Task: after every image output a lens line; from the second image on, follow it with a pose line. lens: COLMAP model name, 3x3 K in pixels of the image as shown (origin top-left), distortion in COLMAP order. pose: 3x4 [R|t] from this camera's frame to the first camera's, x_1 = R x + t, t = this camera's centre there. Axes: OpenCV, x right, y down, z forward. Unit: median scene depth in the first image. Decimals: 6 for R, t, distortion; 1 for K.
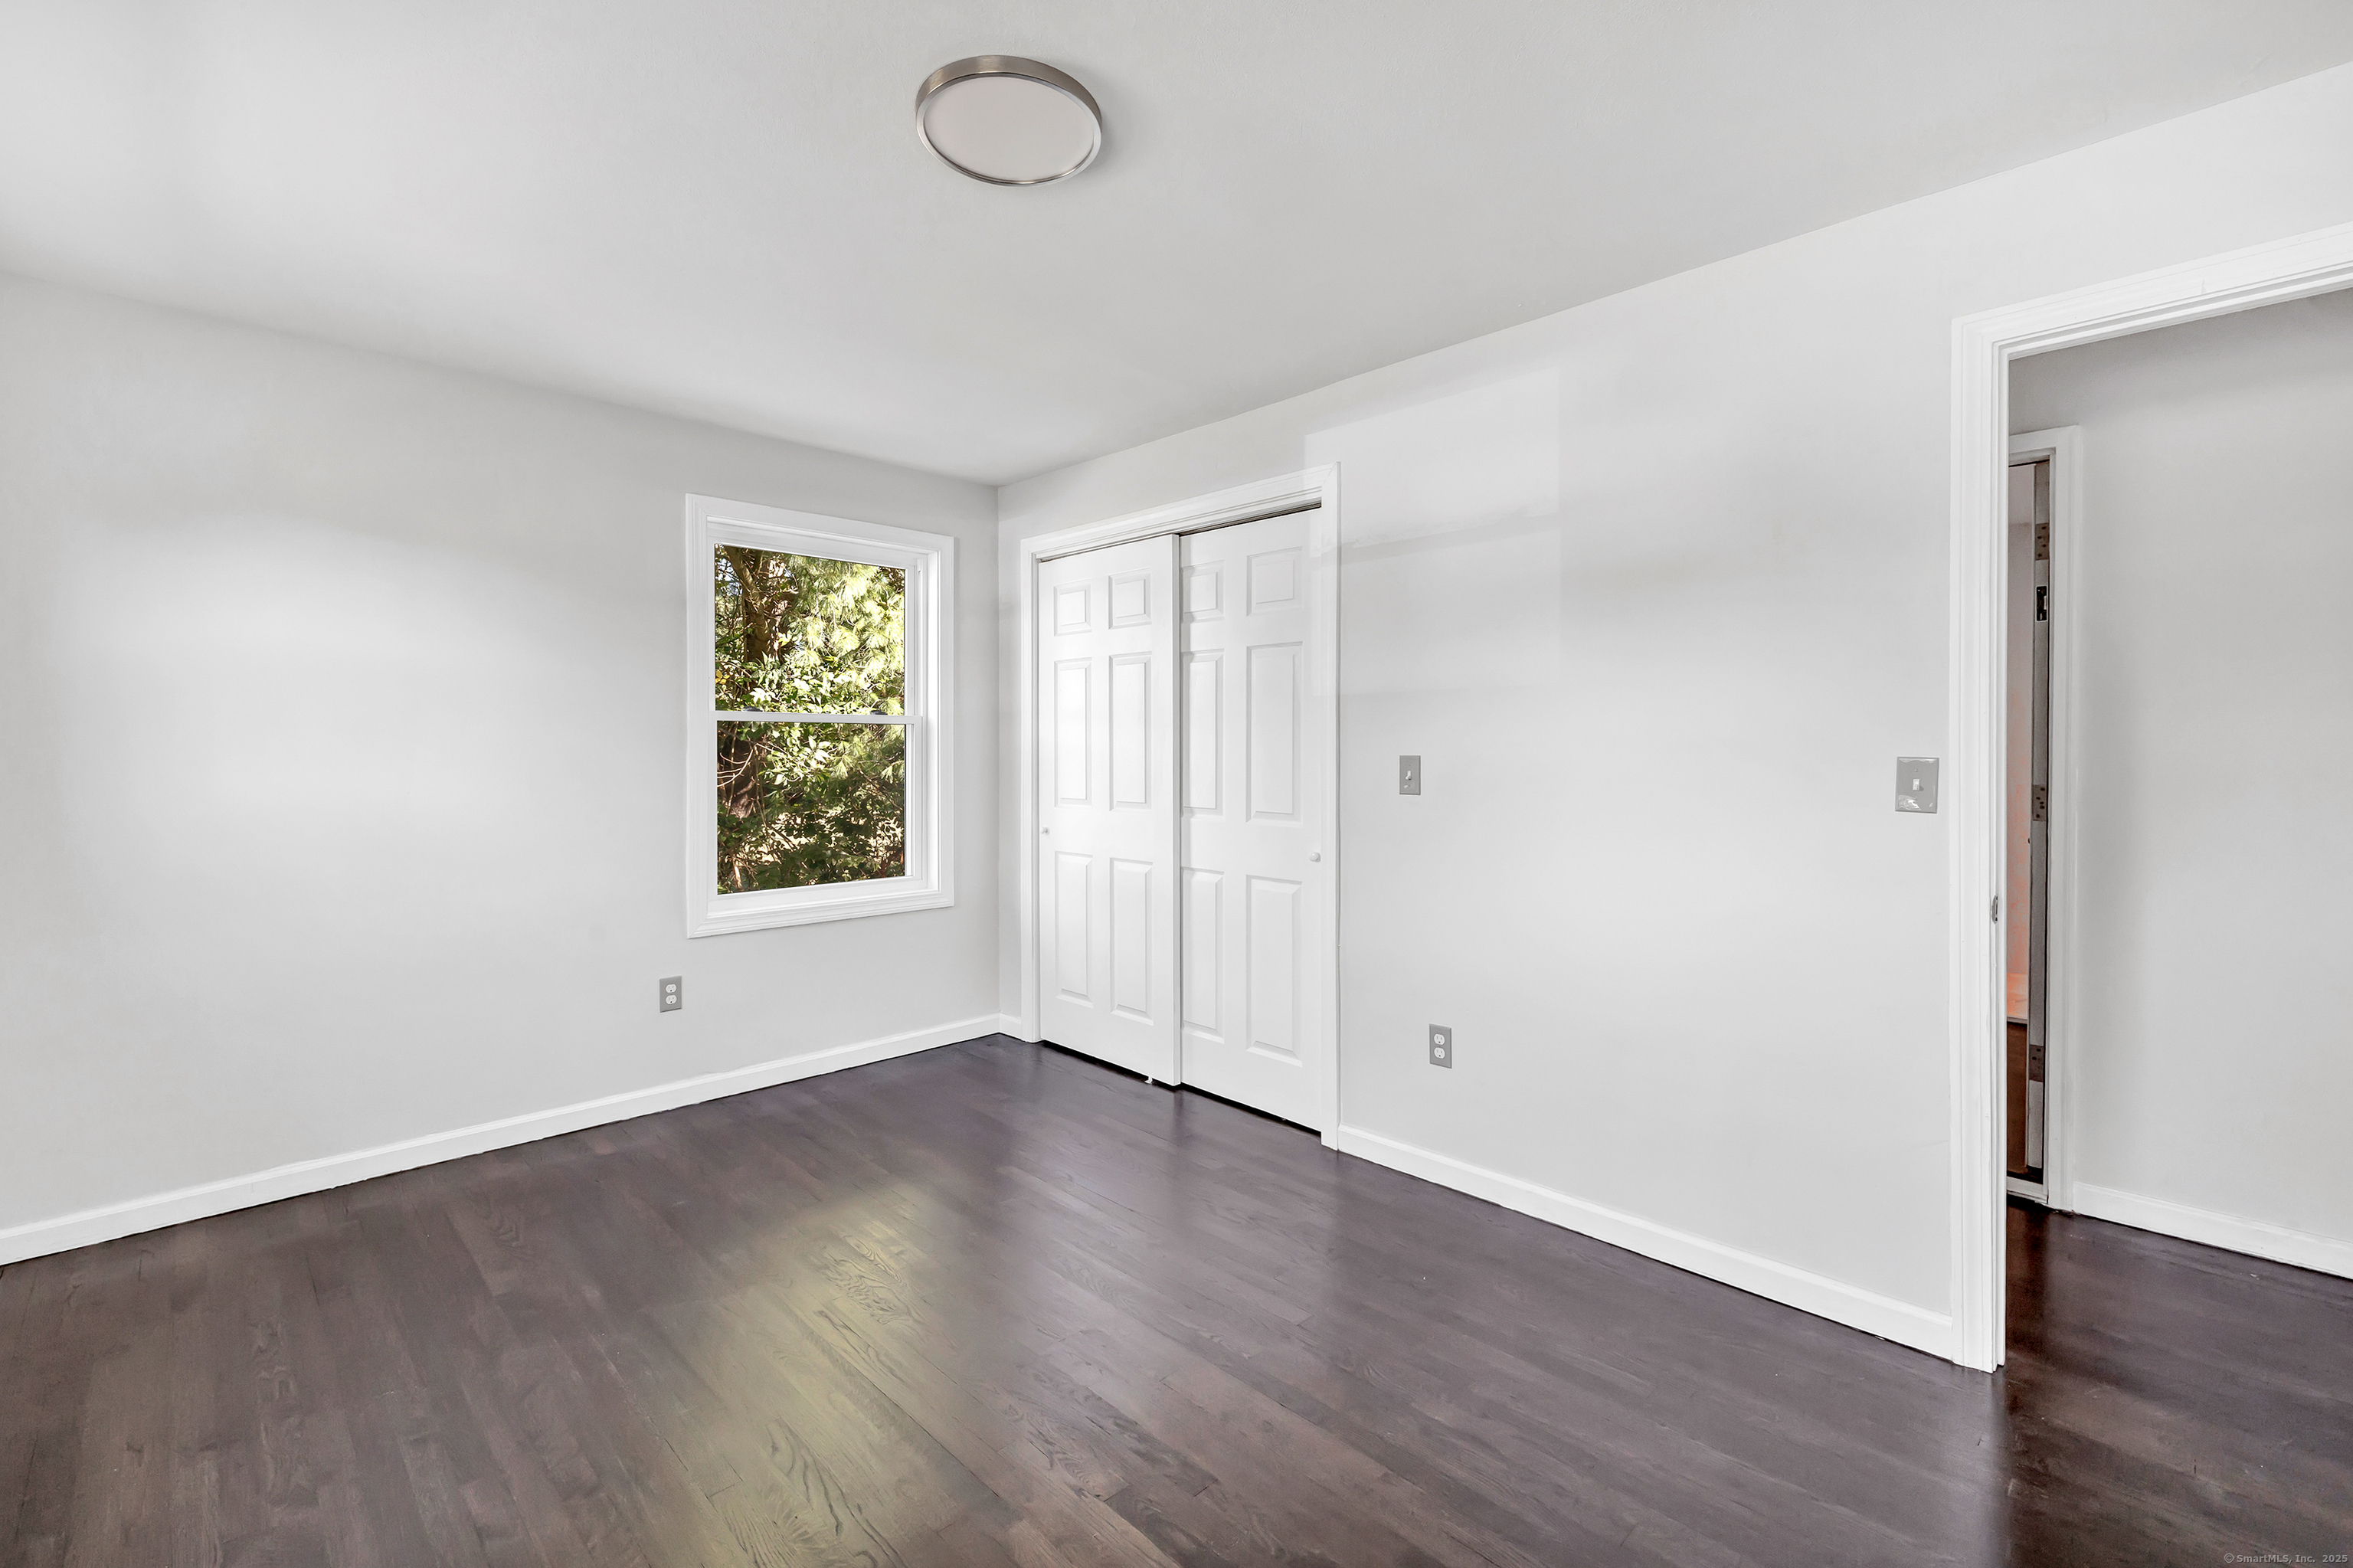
lens RADIAL K [[1017.4, 0, 1180.5], [0, 1017.4, 765.2], [0, 0, 1]] dist [0.001282, 0.000264]
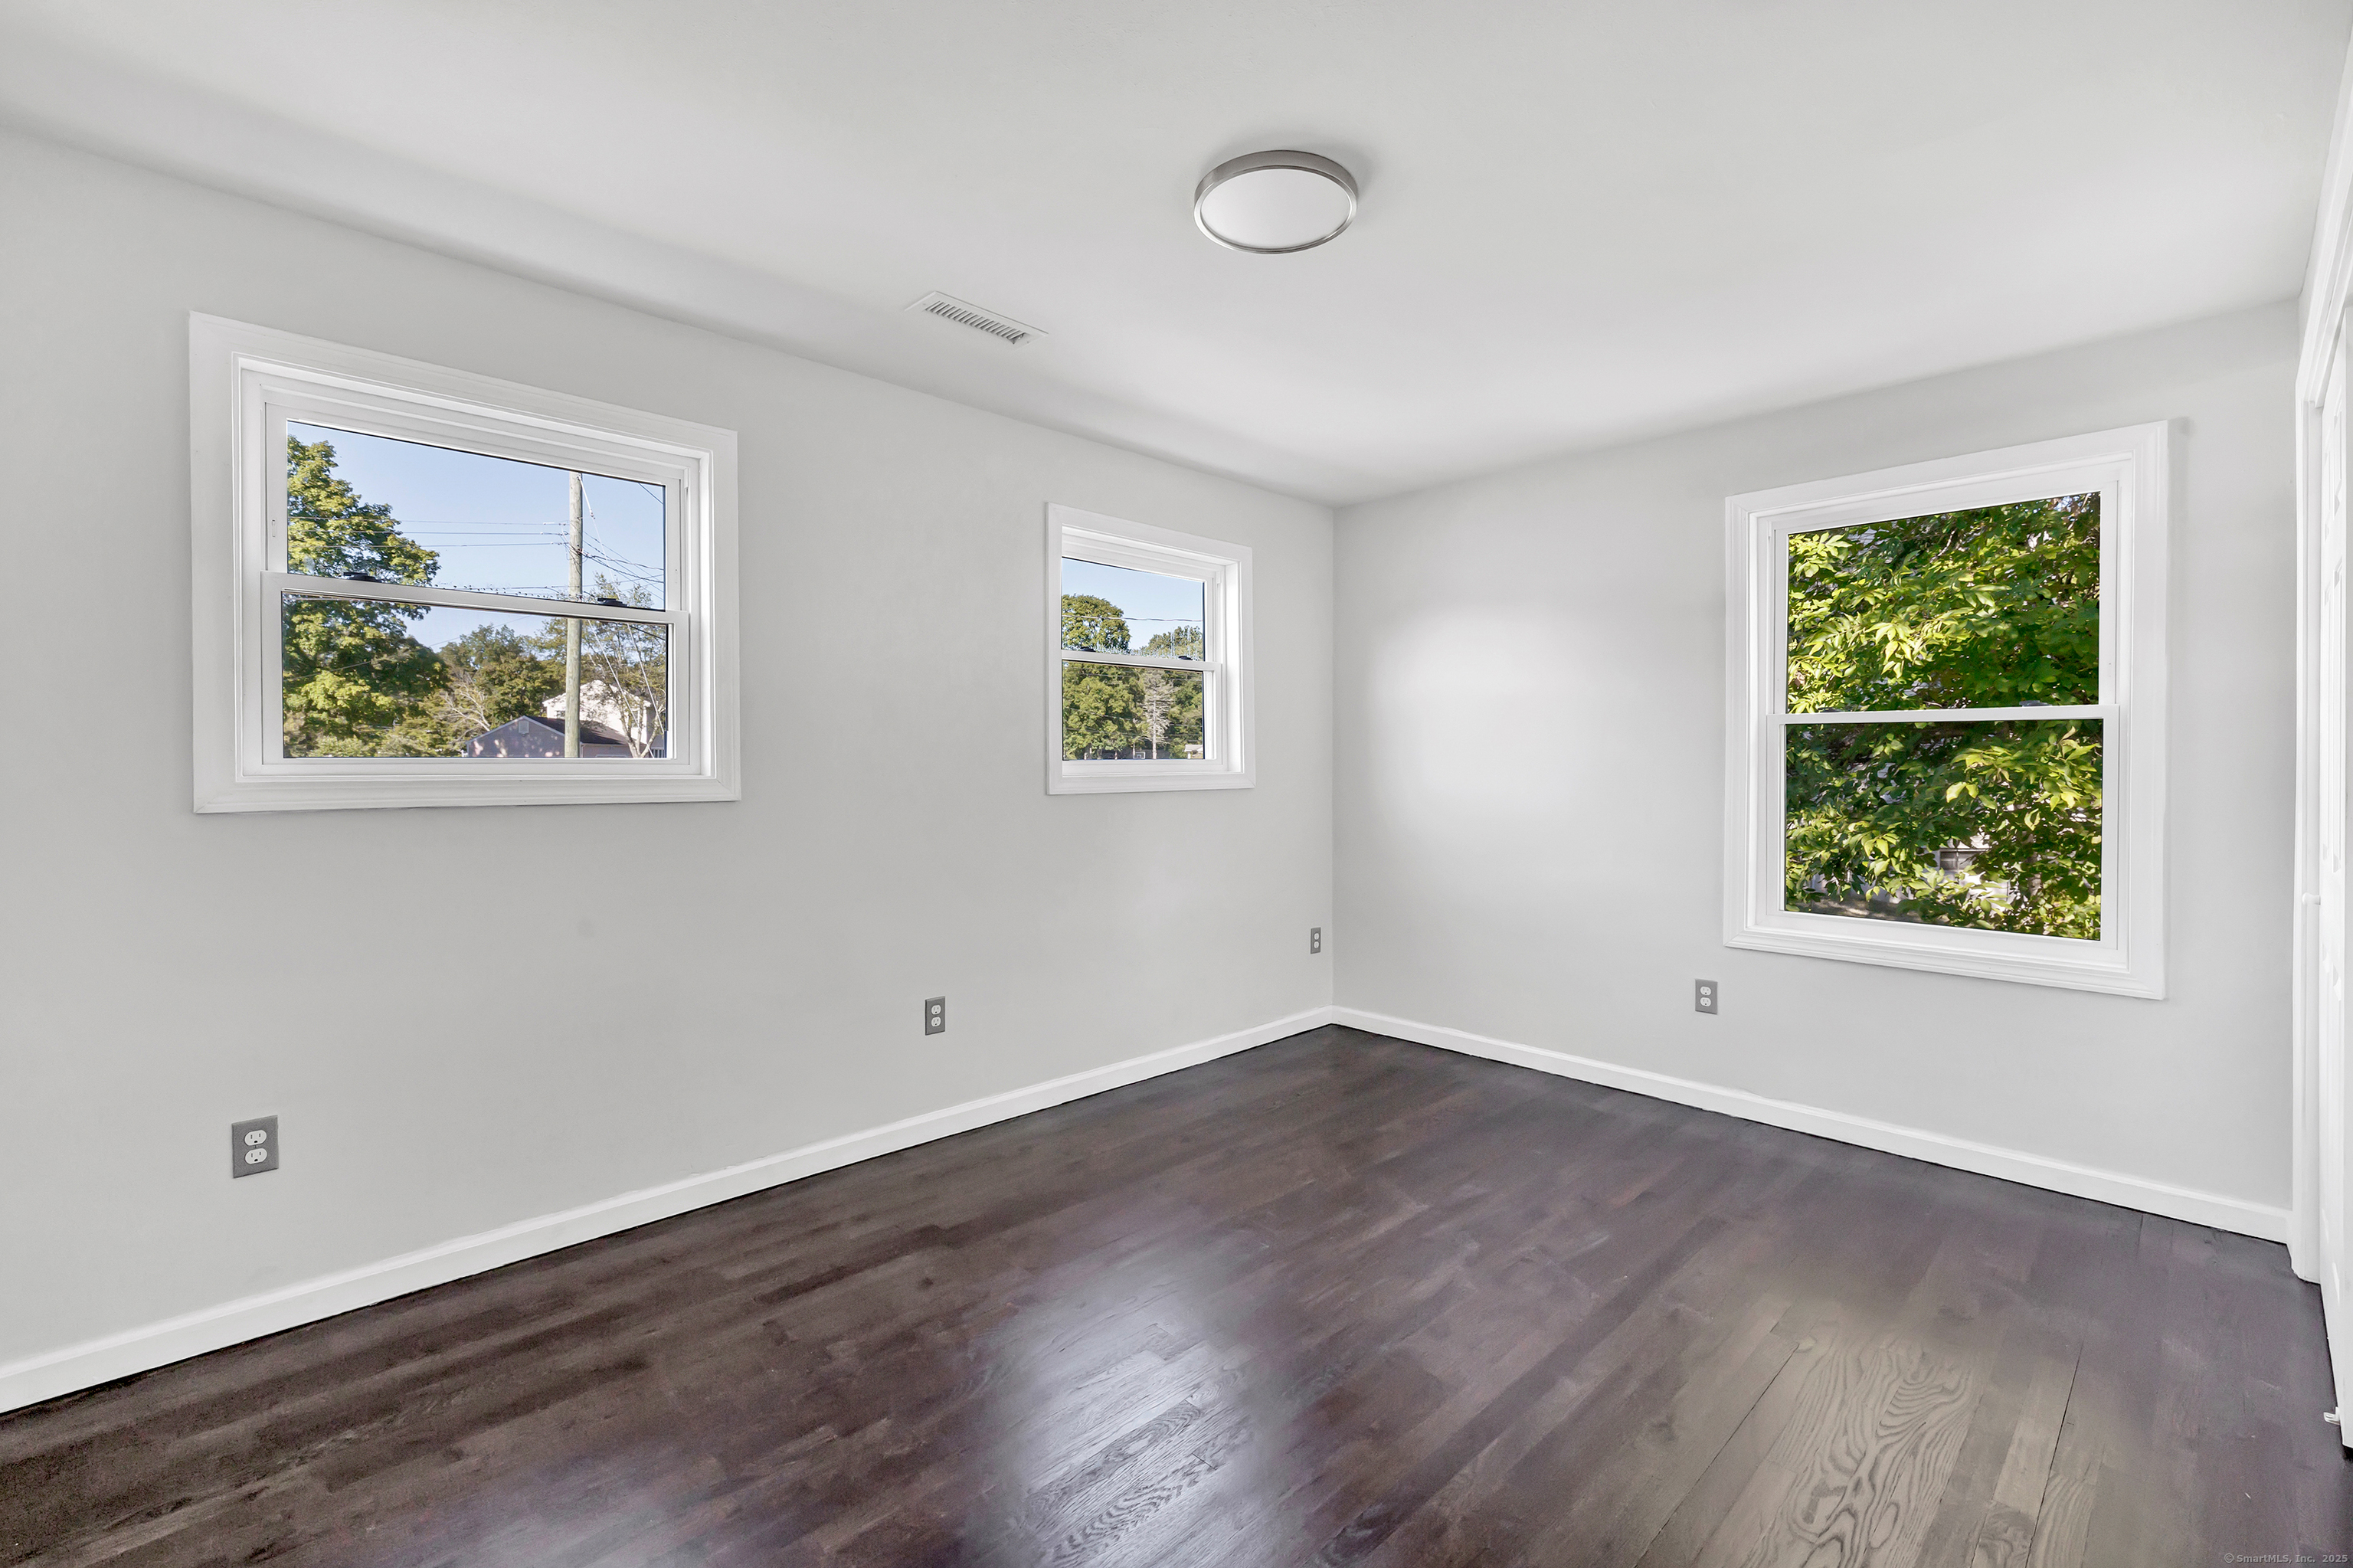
lens RADIAL K [[1017.4, 0, 1180.5], [0, 1017.4, 765.2], [0, 0, 1]] dist [0.001282, 0.000264]
pose [[-0.015567, 0.009030, -0.999838, 0.528665], [-0.010200, 0.999906, 0.009189, -0.011274], [0.999827, 0.010342, -0.015474, 0.488522]]
